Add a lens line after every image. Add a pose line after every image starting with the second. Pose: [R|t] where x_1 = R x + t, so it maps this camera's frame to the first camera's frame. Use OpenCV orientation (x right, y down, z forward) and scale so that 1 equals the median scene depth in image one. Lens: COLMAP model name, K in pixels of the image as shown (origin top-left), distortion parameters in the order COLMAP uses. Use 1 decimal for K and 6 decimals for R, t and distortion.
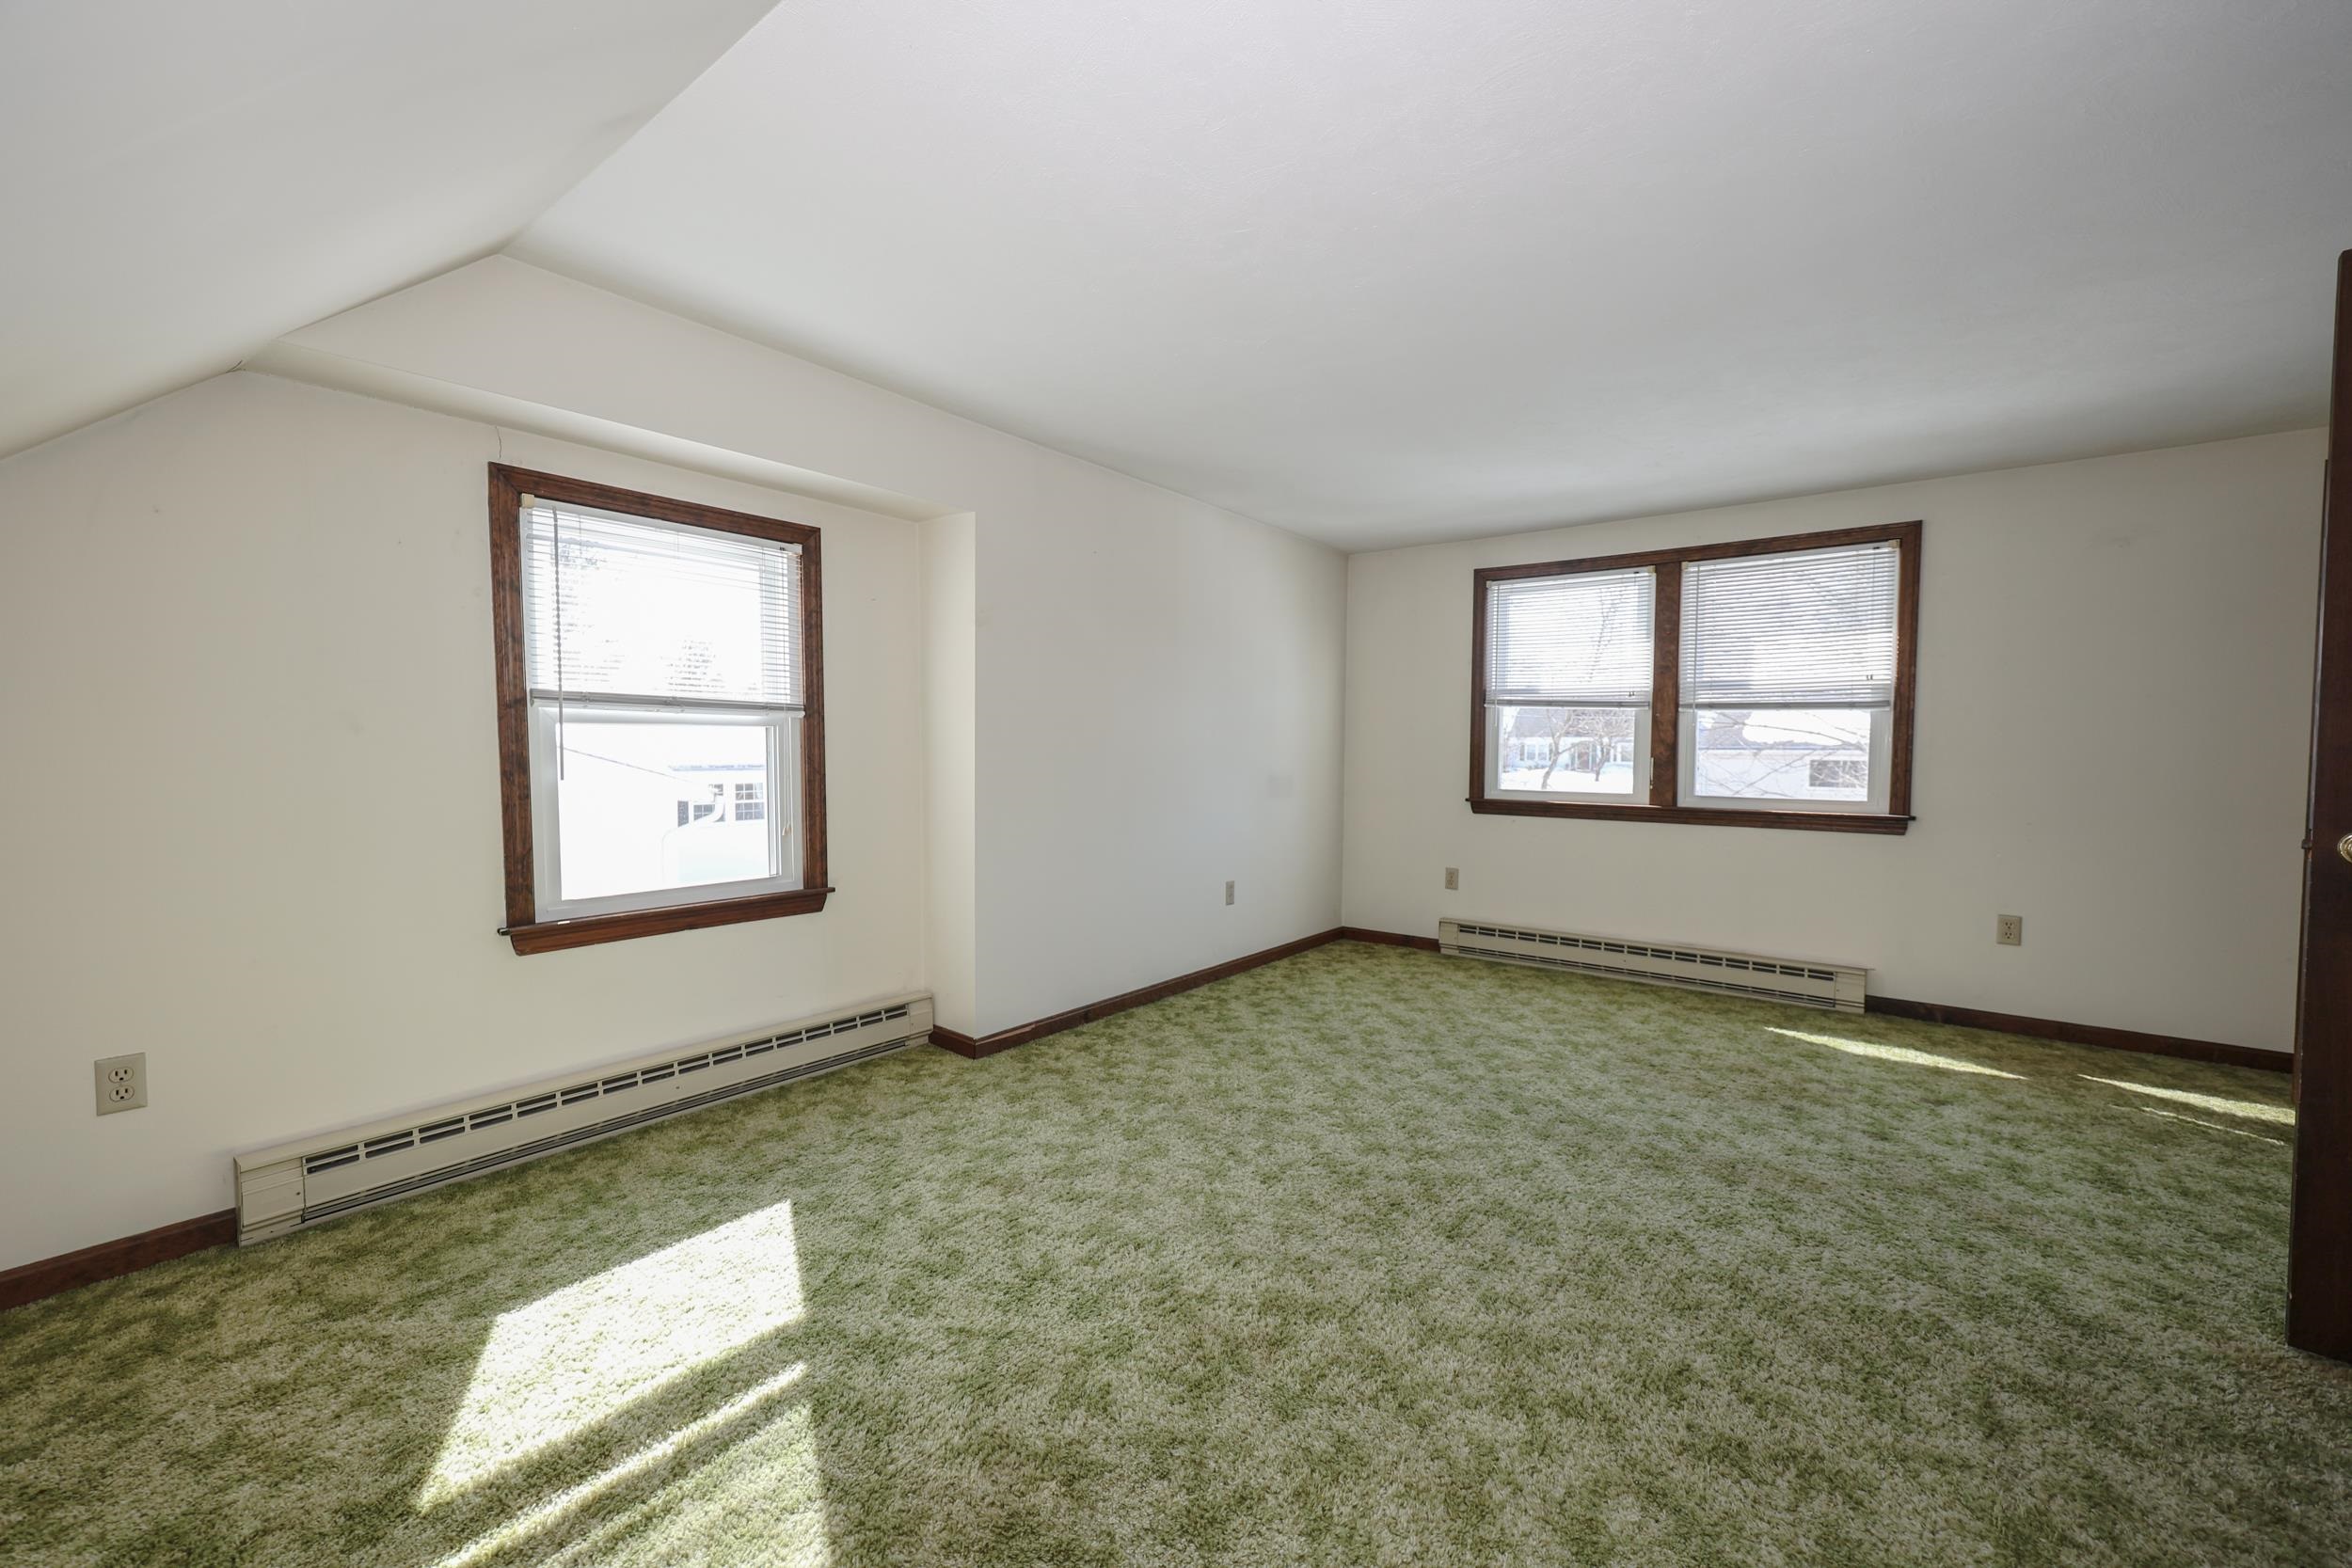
lens RADIAL K [[967.4, 0, 1158.6], [0, 967.4, 785.3], [0, 0, 1]] dist [0.002152, 0.000259]
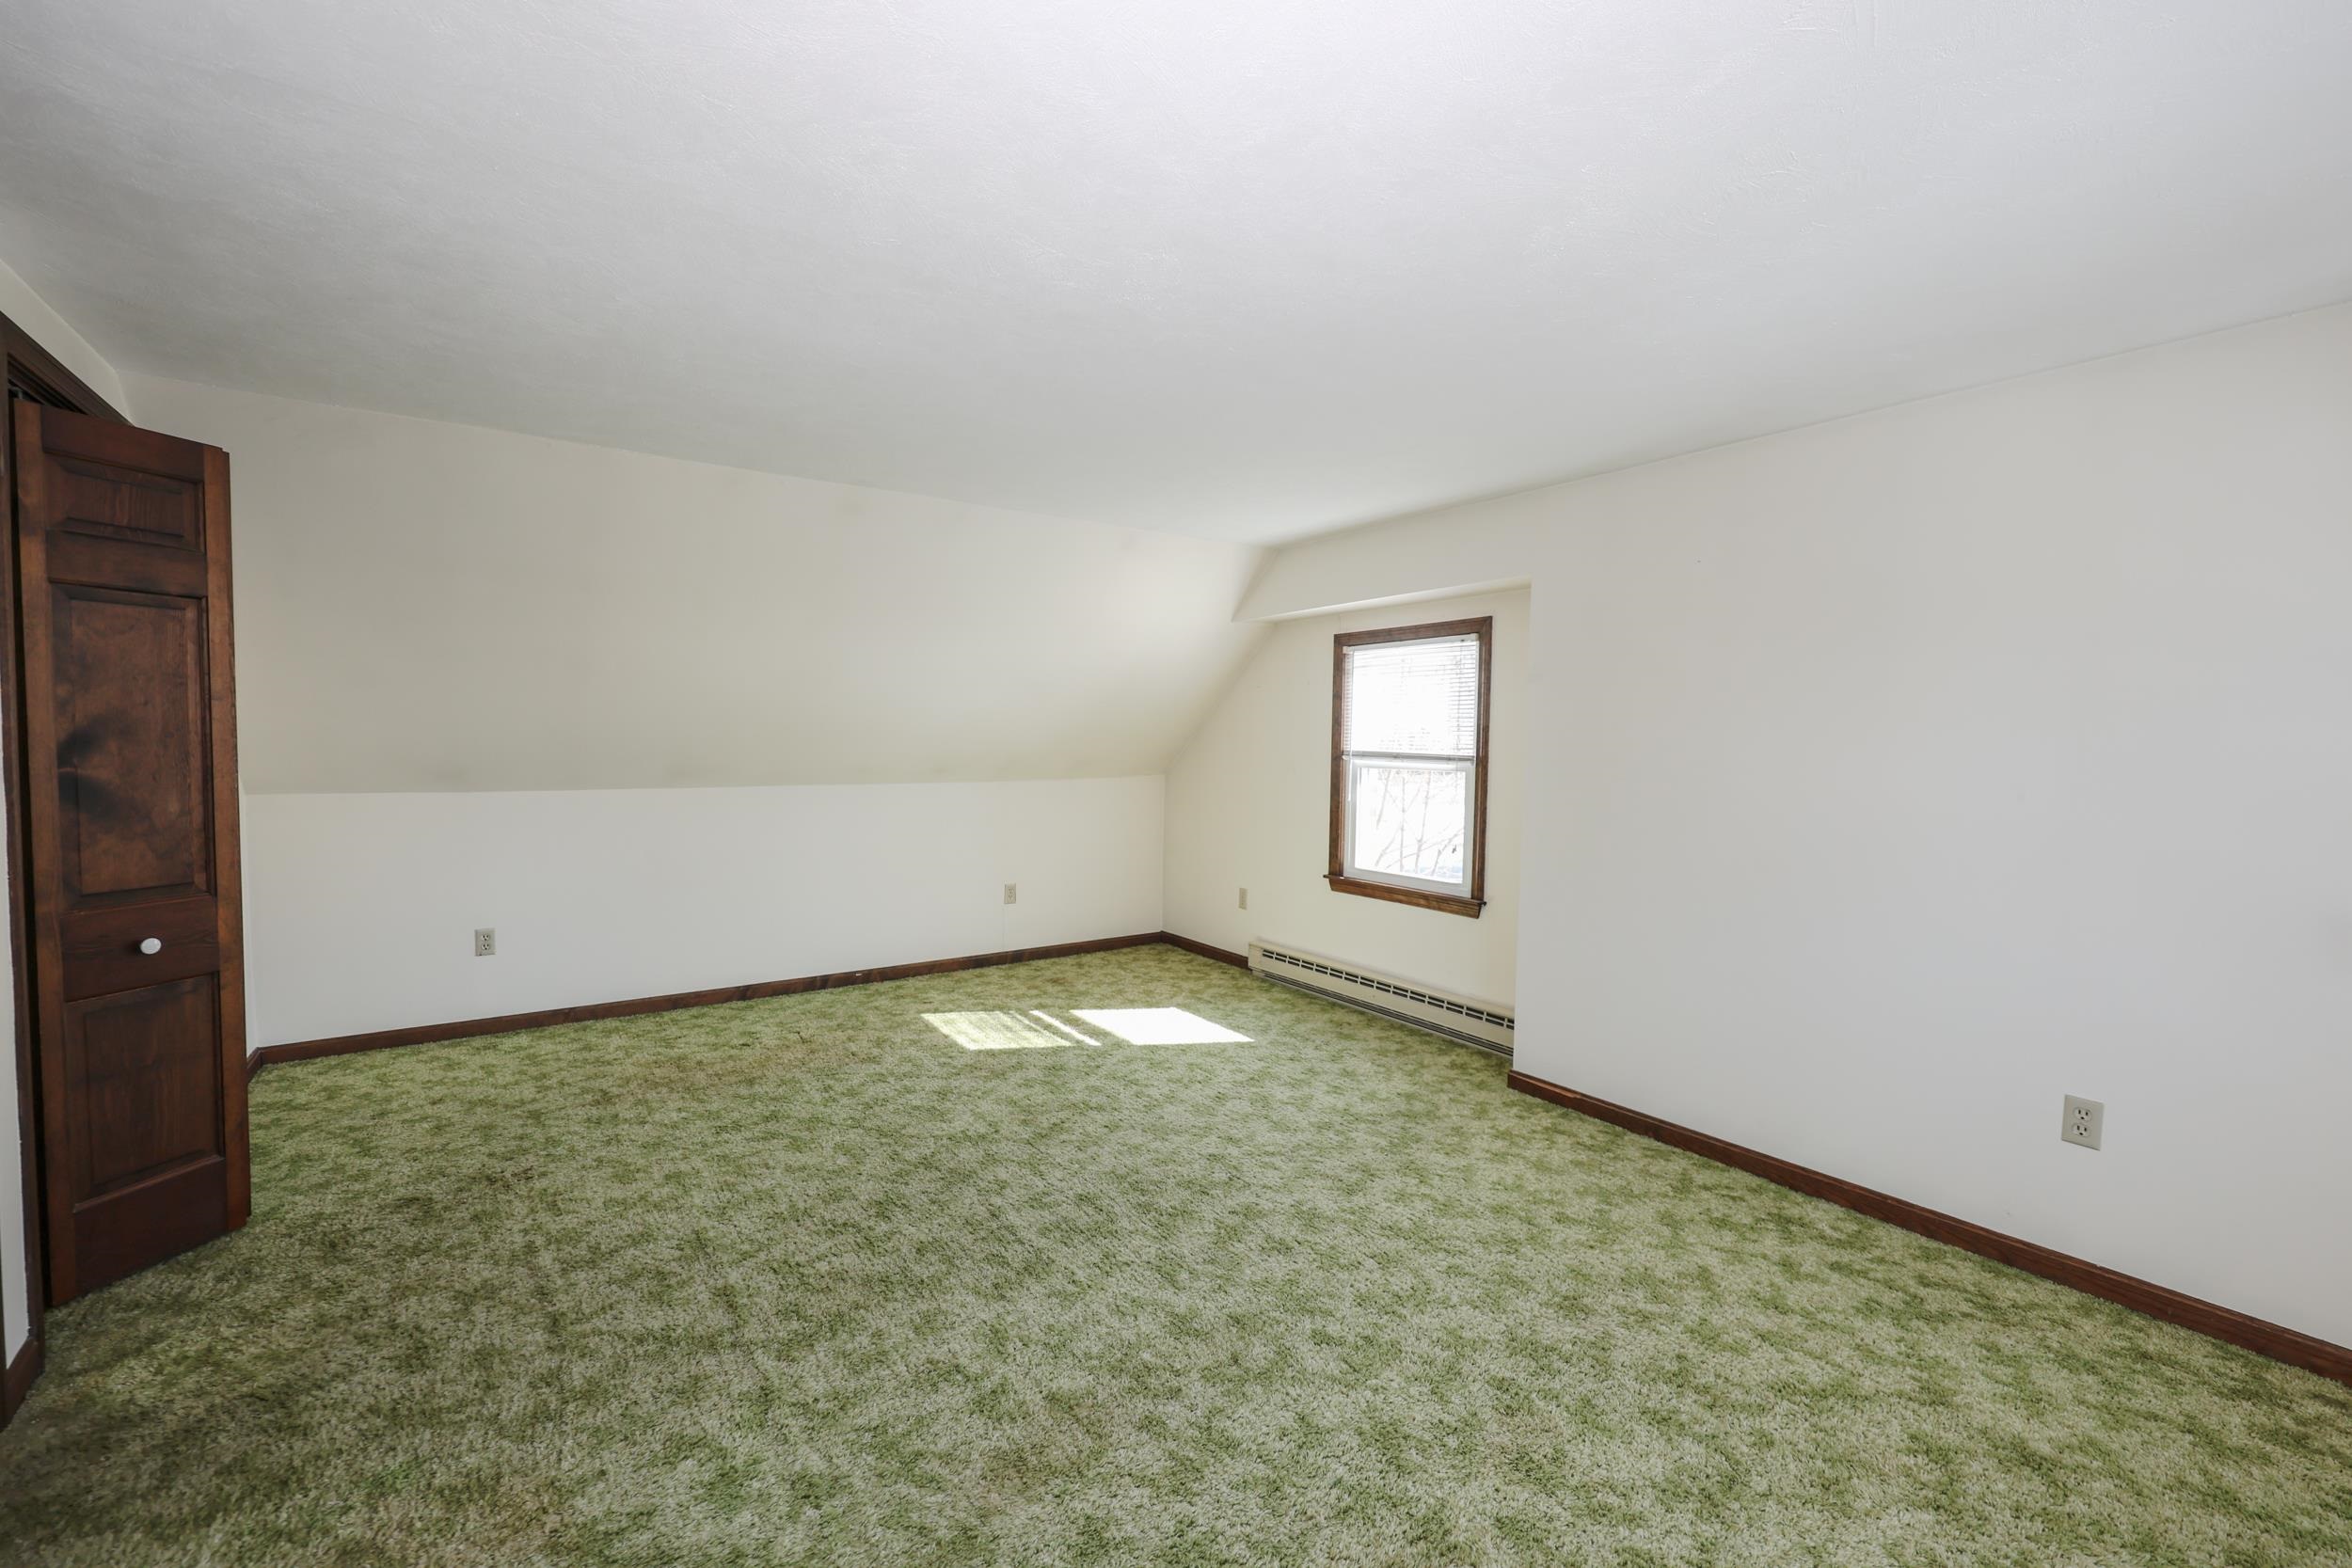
lens RADIAL K [[967.4, 0, 1158.6], [0, 967.4, 785.3], [0, 0, 1]] dist [0.002152, 0.000259]
pose [[-0.306336, 0.039063, -0.951122, 1.170900], [-0.049897, 0.997125, 0.057023, -0.114624], [0.950615, 0.064927, -0.303506, 1.169451]]
